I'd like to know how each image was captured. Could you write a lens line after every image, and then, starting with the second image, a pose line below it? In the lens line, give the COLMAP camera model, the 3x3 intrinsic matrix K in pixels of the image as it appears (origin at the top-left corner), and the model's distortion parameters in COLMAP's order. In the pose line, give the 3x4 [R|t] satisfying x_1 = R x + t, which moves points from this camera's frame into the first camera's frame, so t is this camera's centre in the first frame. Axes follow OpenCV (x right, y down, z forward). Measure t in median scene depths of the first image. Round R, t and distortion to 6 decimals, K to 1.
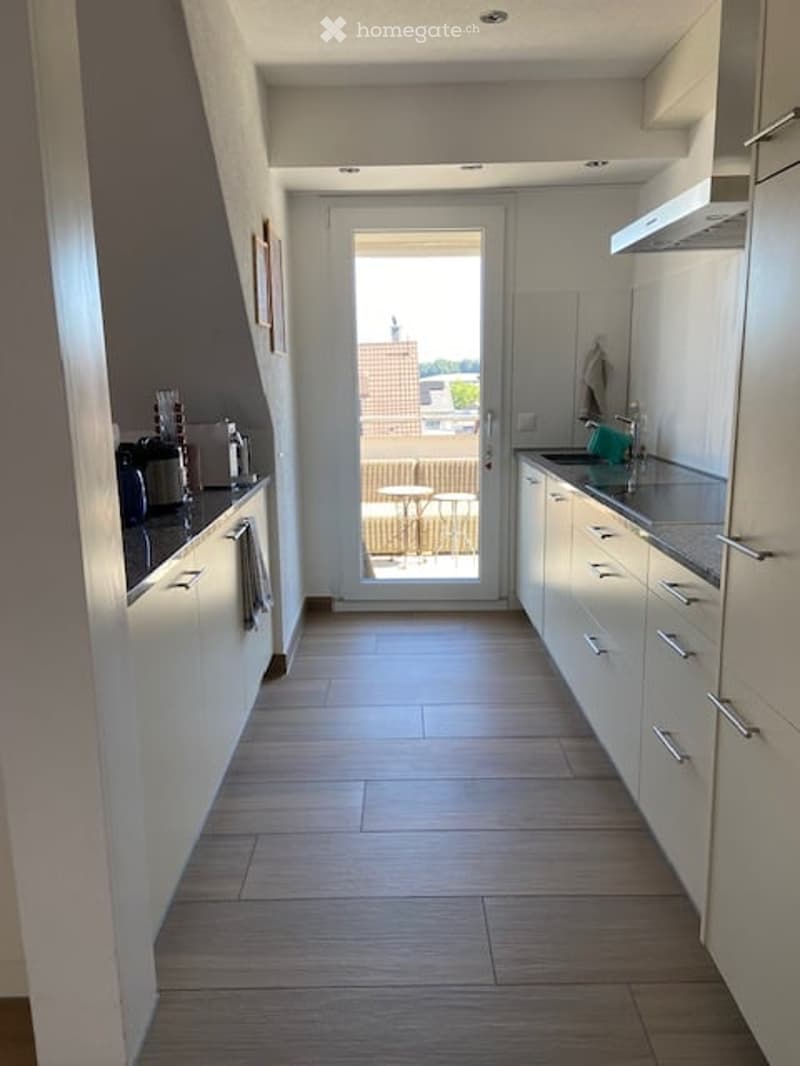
lens RADIAL K [[814.0, 0, 400.9], [0, 814.0, 535.1], [0, 0, 1]] dist [0.067402, -0.024093]
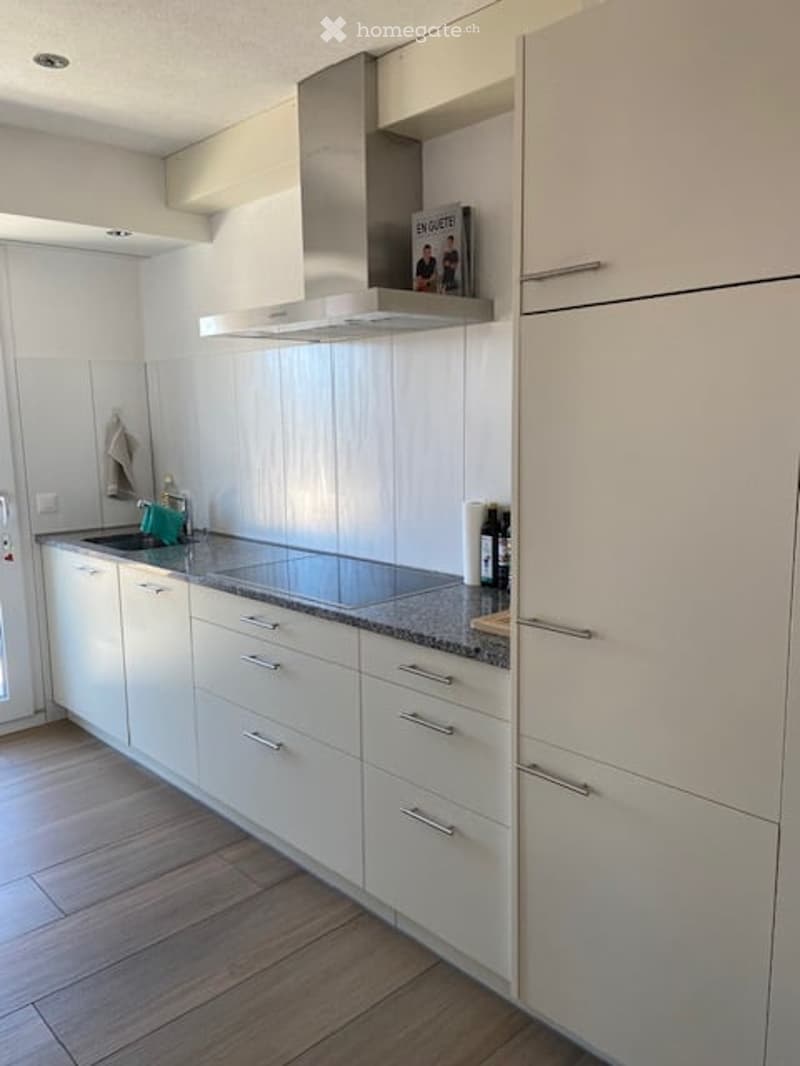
lens RADIAL K [[814.0, 0, 402.1], [0, 814.0, 531.7], [0, 0, 1]] dist [0.067402, -0.024093]
pose [[0.729073, -0.094010, 0.677949, -0.183883], [0.138173, 0.990344, -0.011262, -0.050365], [-0.670344, 0.101885, 0.735022, 0.111451]]
